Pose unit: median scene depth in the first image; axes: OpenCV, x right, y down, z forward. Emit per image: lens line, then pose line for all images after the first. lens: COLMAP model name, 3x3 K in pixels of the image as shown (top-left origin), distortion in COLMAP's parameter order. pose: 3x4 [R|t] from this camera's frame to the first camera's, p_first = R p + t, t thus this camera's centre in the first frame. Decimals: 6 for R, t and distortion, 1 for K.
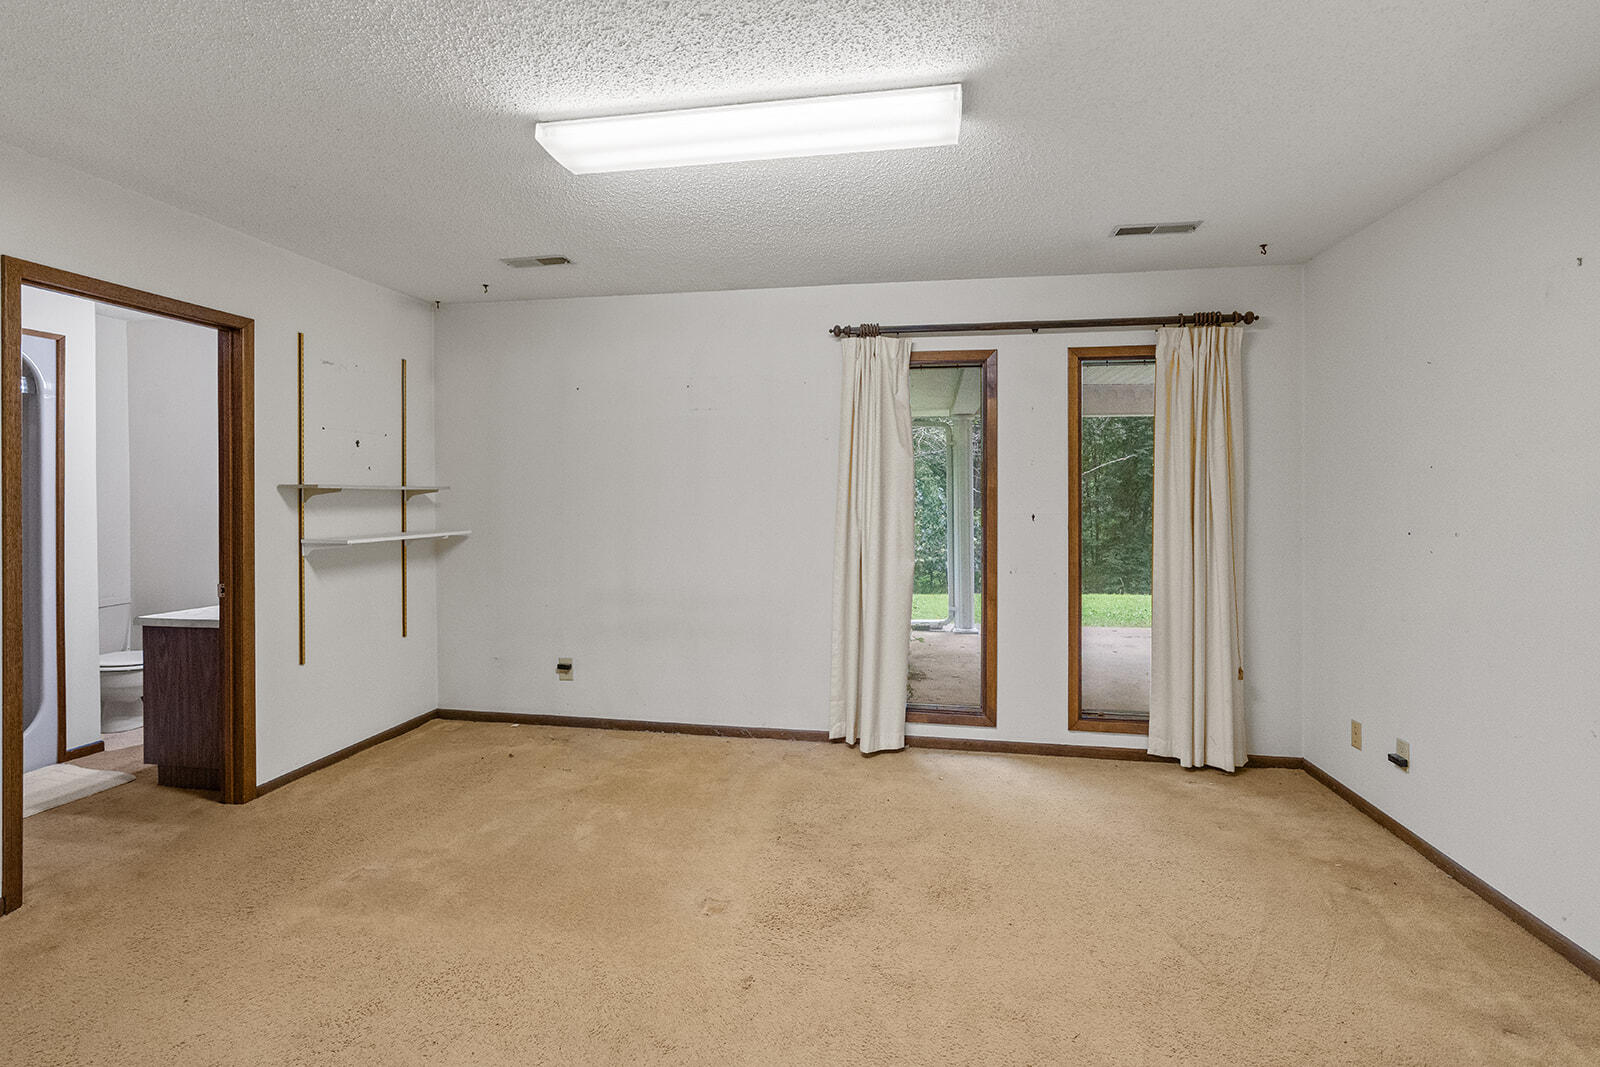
lens RADIAL K [[736.3, 0, 806.6], [0, 736.3, 497.1], [0, 0, 1]] dist [0.000743, 0.000528]
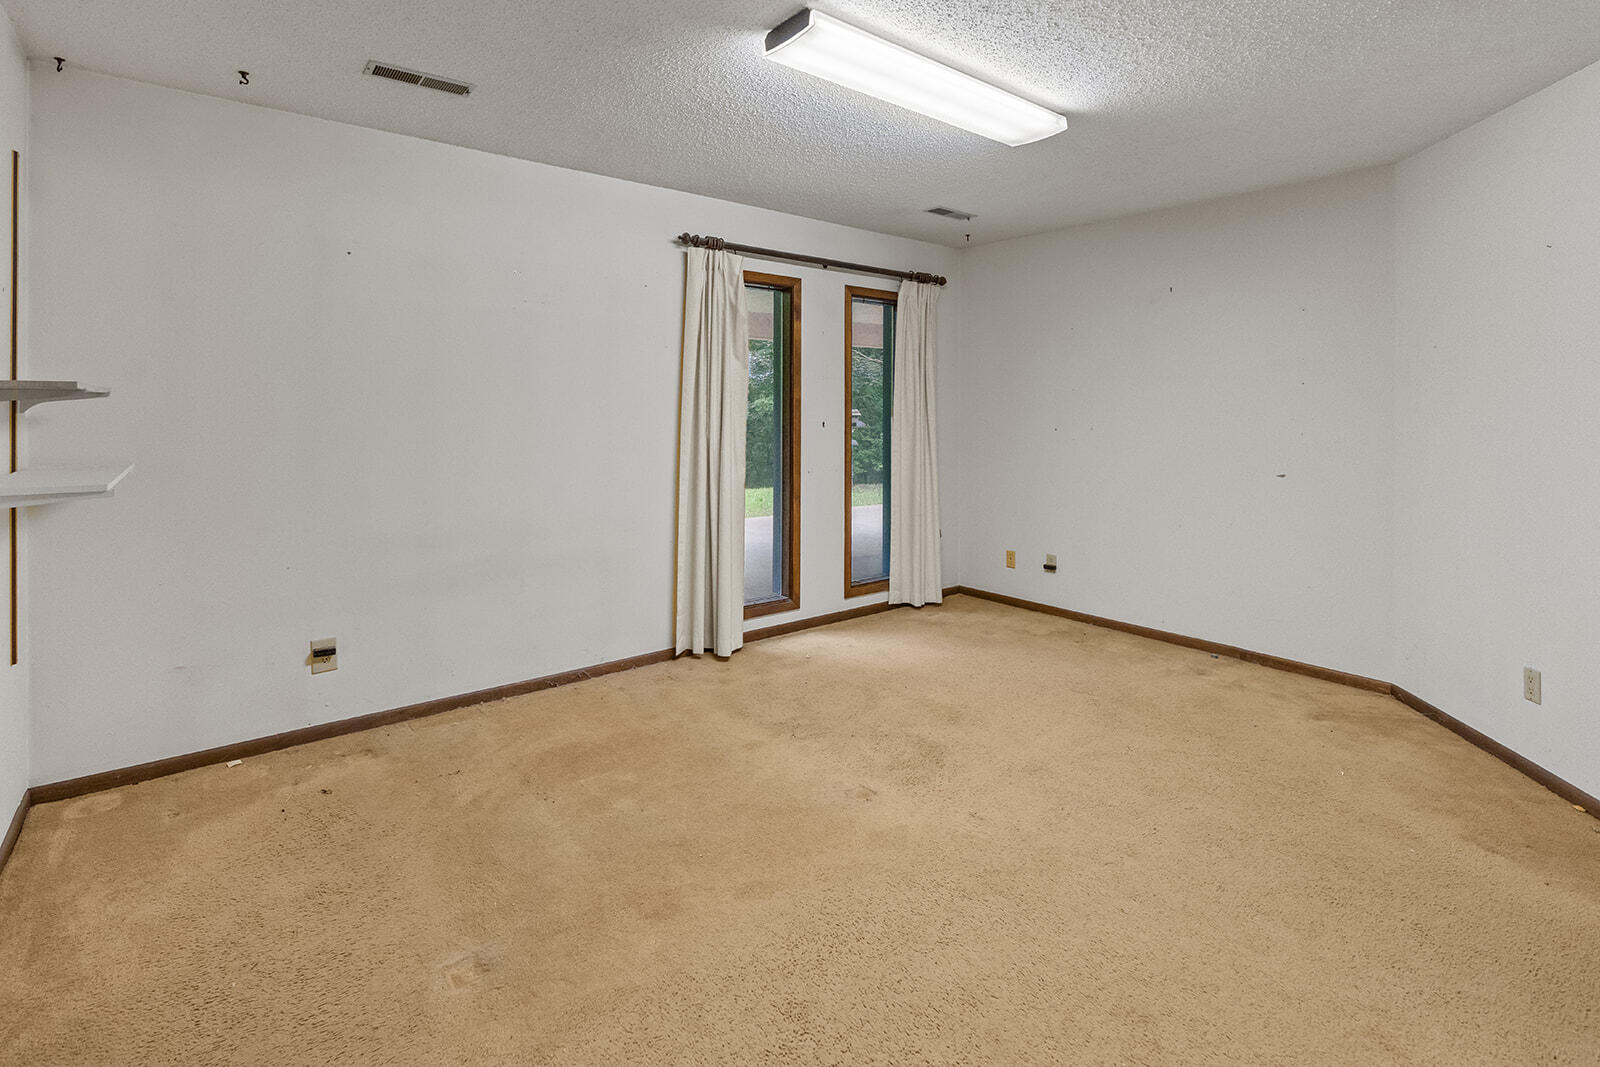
lens RADIAL K [[736.3, 0, 849.8], [0, 736.3, 413.5], [0, 0, 1]] dist [0.000743, 0.000528]
pose [[0.663590, -0.005784, 0.748074, -0.557058], [-0.000110, 0.999969, 0.007829, 0.000001], [-0.748096, -0.005278, 0.663569, 0.186400]]
